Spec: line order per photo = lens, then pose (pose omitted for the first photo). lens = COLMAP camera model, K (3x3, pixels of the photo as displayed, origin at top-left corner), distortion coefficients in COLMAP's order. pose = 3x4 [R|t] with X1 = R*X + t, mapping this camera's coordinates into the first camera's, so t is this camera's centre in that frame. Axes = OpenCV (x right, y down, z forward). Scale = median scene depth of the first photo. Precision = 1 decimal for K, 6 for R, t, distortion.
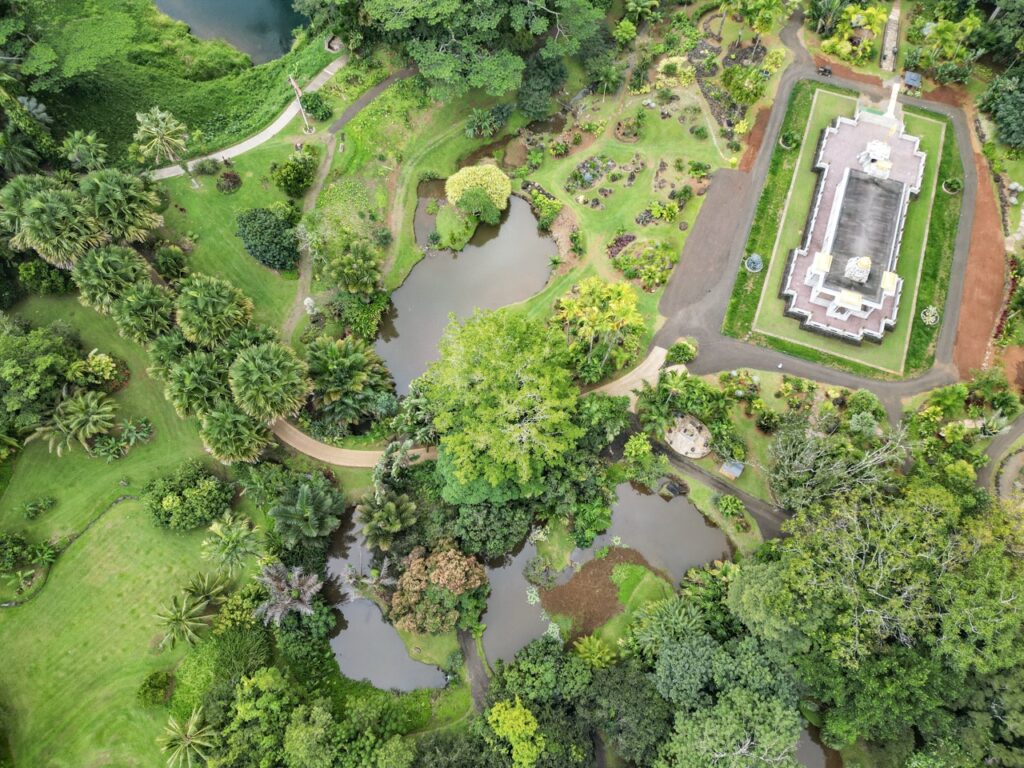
lens RADIAL K [[714.3, 0, 509.3], [0, 714.3, 384.5], [0, 0, 1]] dist [0.063915, -0.059684]
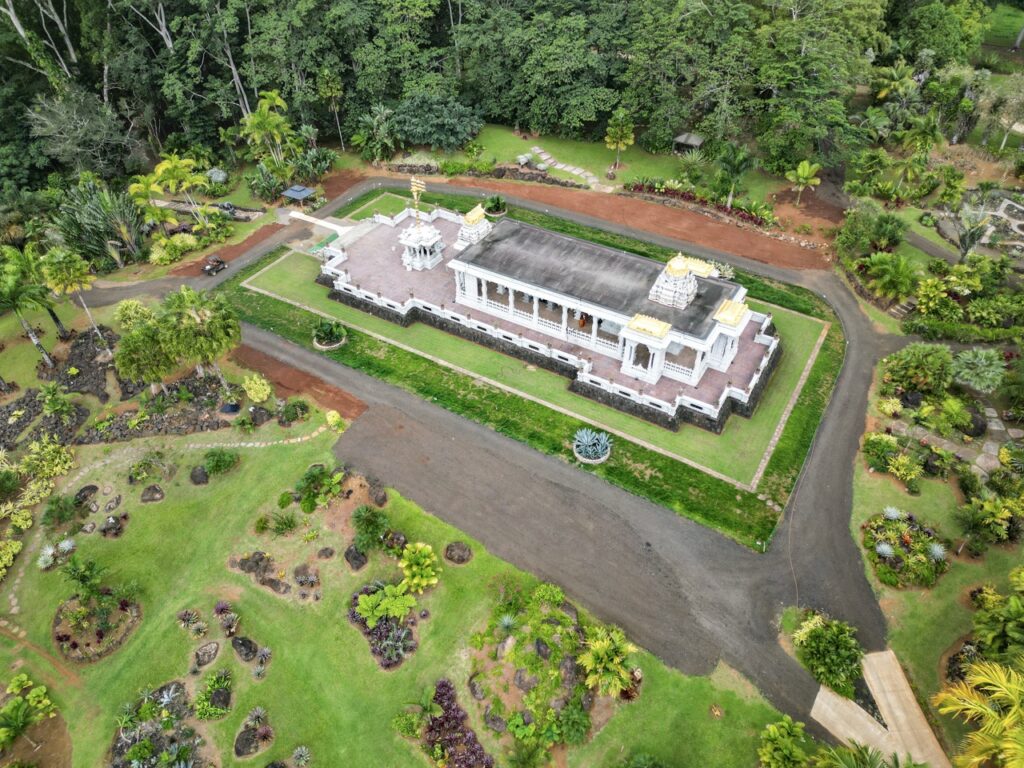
lens RADIAL K [[714.3, 0, 509.3], [0, 714.3, 384.5], [0, 0, 1]] dist [0.063915, -0.059684]
pose [[0.197748, -0.657582, 0.726968, 0.021689], [0.913881, 0.391921, 0.105923, -0.275170], [-0.354567, 0.643416, 0.678453, 0.668297]]
